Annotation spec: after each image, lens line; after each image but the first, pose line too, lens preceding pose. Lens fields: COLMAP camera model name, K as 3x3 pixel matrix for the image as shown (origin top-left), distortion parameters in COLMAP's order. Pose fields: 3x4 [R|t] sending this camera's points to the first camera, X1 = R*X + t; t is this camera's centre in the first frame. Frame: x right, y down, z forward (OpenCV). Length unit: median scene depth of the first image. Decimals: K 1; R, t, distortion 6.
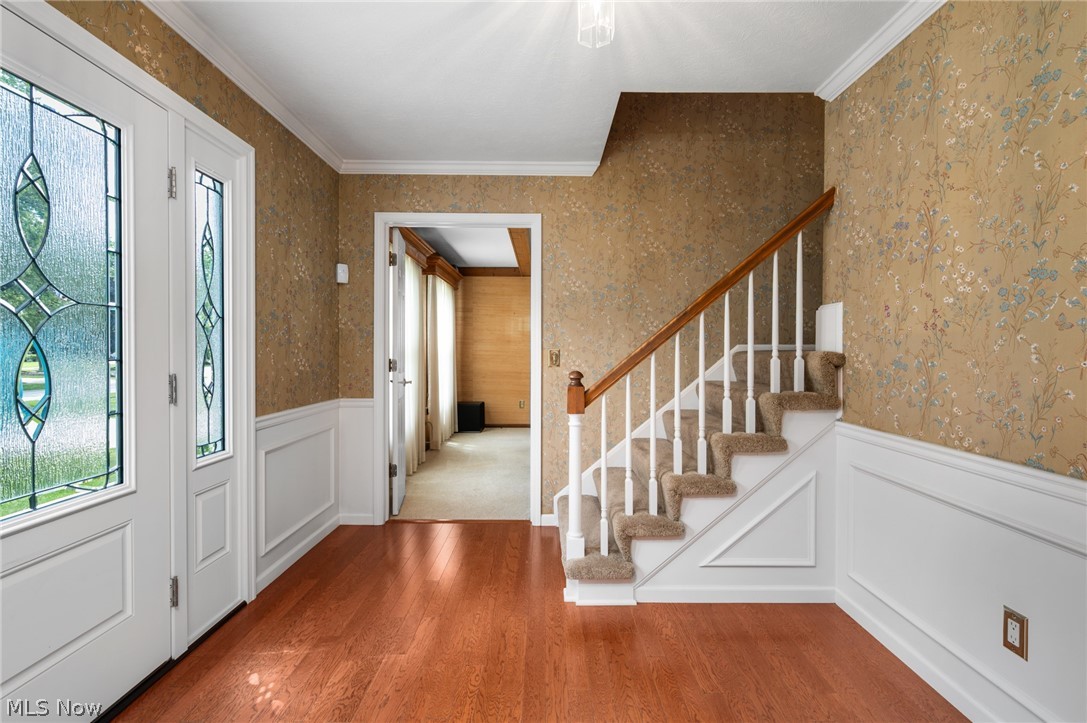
lens RADIAL K [[494.6, 0, 543.5], [0, 494.6, 361.5], [0, 0, 1]] dist [-0.000095, -0.000005]
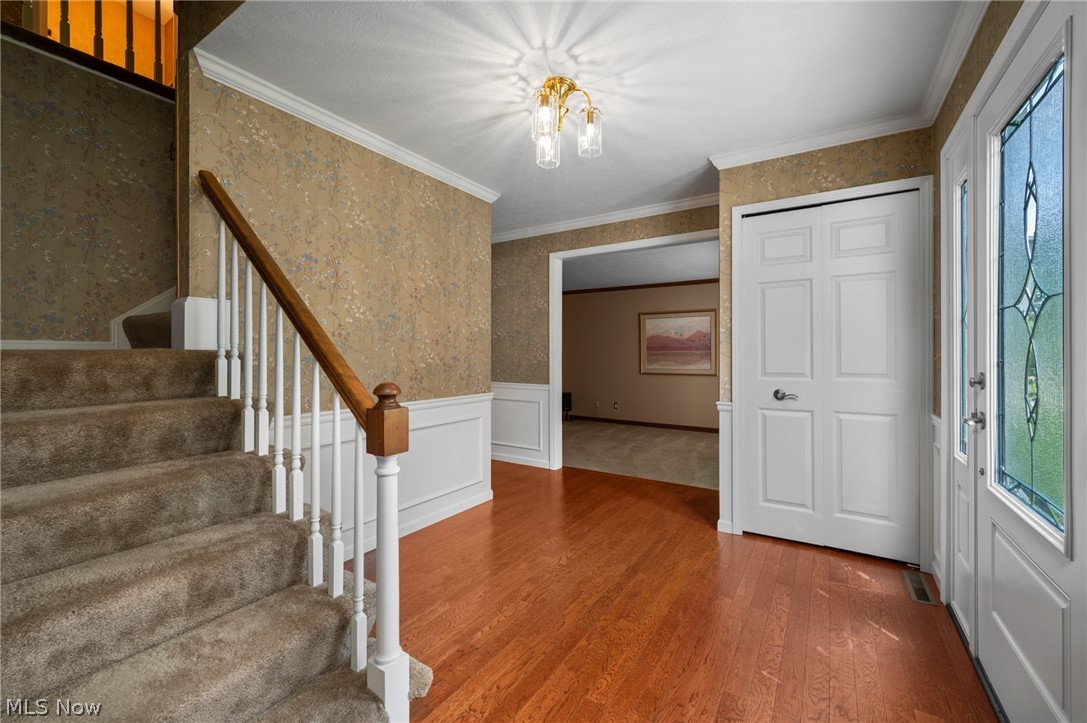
lens RADIAL K [[440.8, 0, 541.7], [0, 440.8, 351.5], [0, 0, 1]] dist [0.000430, 0.000016]
pose [[-0.837526, -0.008601, 0.546330, -0.527180], [0.002590, 0.999802, 0.019711, -0.044337], [-0.546392, 0.017923, -0.837338, 1.838799]]
